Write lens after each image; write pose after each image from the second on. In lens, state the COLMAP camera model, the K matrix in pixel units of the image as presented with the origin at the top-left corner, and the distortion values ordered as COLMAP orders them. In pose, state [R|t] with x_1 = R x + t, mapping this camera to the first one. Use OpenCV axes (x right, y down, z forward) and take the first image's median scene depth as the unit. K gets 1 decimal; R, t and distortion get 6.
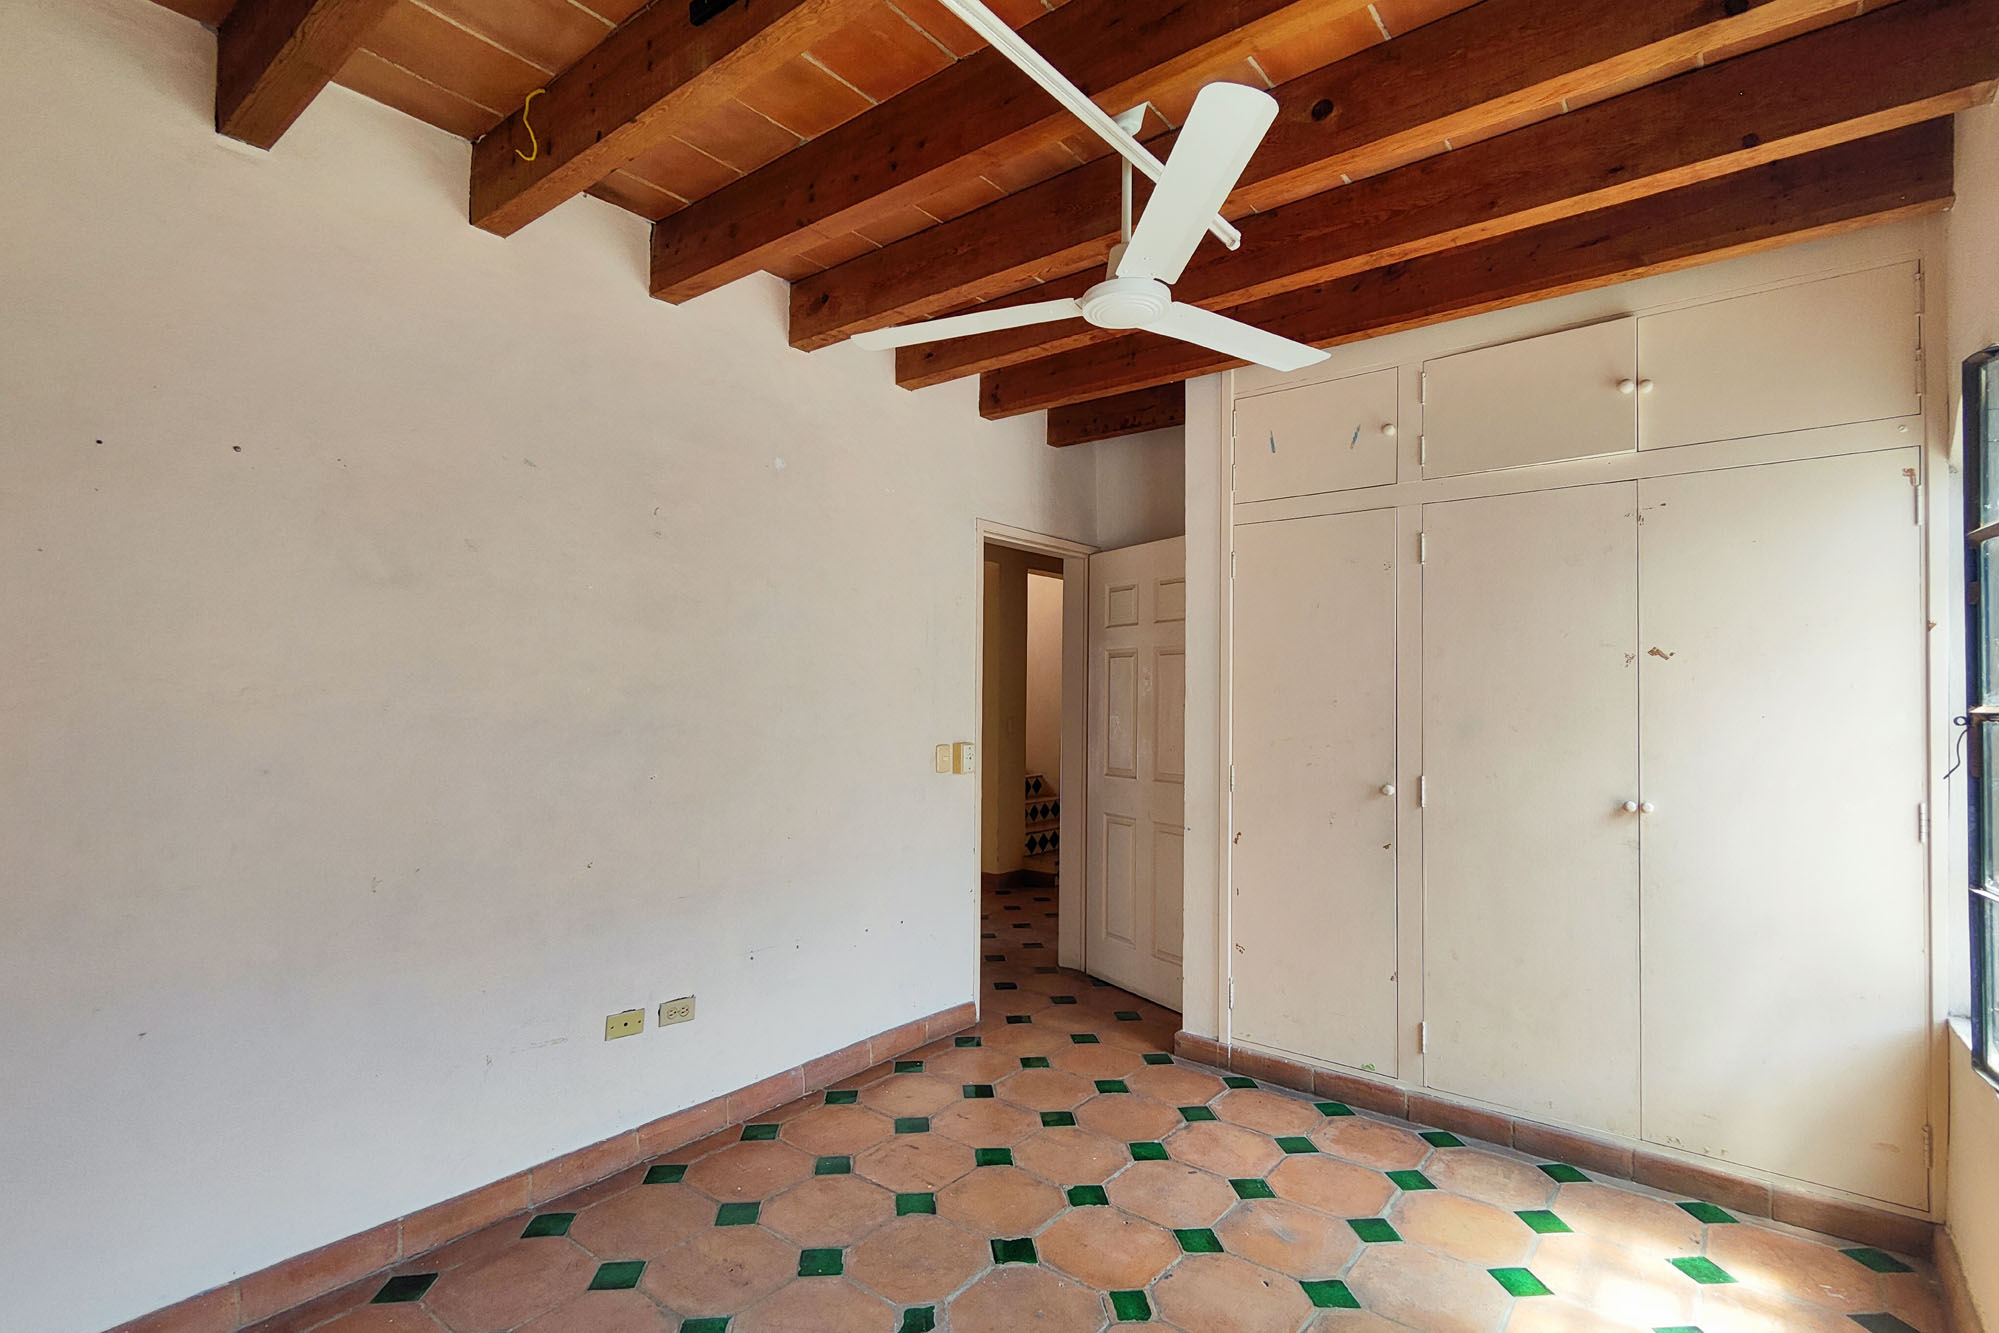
lens RADIAL K [[936.7, 0, 998.9], [0, 936.7, 676.7], [0, 0, 1]] dist [0.002331, 0.000183]
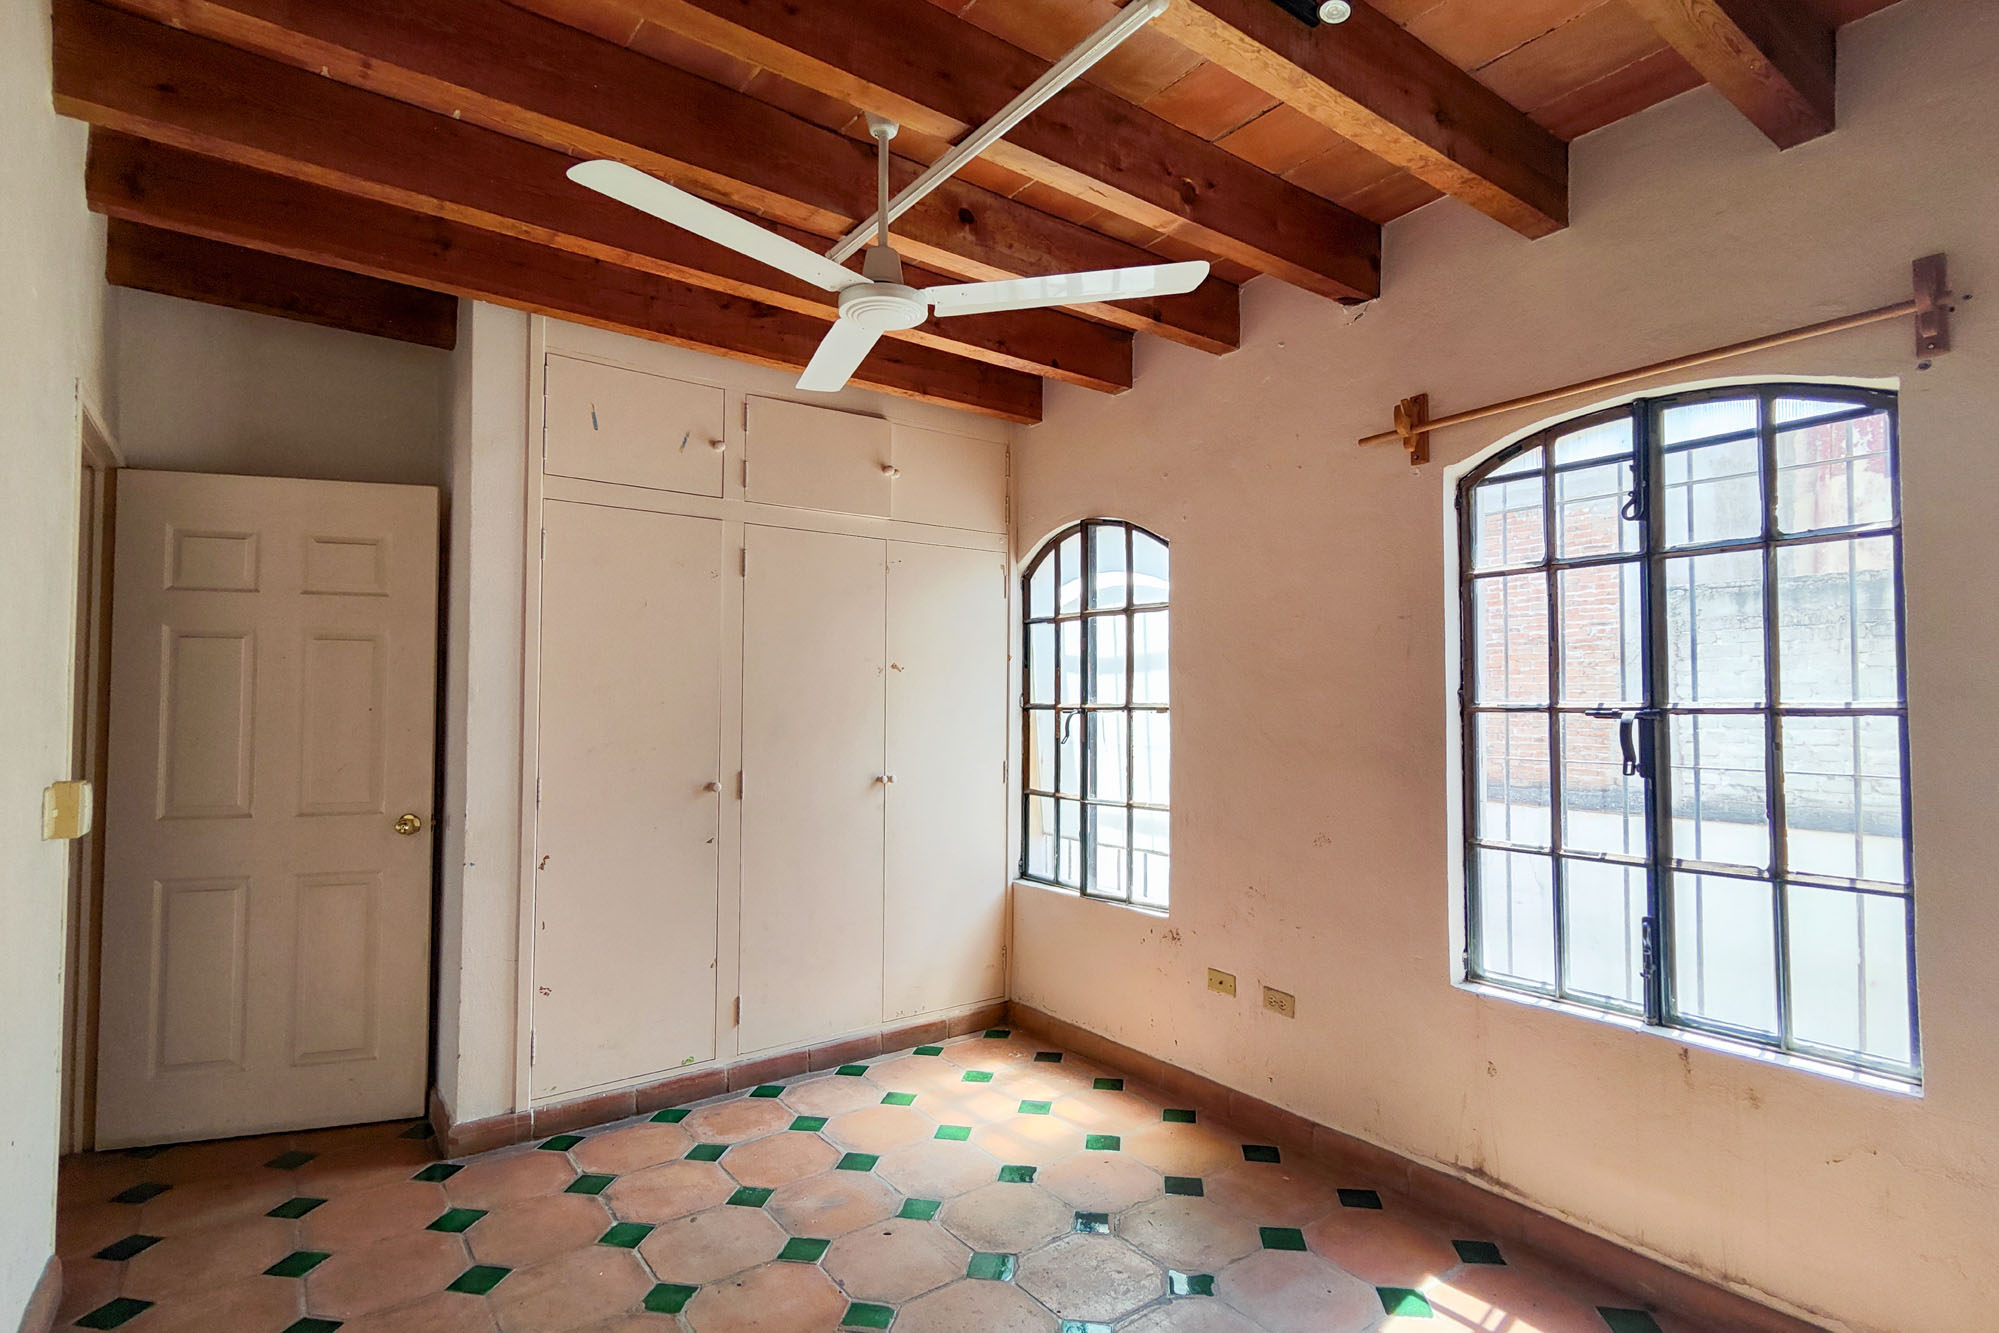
lens RADIAL K [[966.7, 0, 990.4], [0, 966.7, 672.1], [0, 0, 1]] dist [0.000051, -0.000963]
pose [[0.263224, 0.025759, 0.964391, -0.573826], [-0.021411, 0.999553, -0.020855, 0.008137], [-0.964497, -0.015159, 0.263658, 0.431634]]
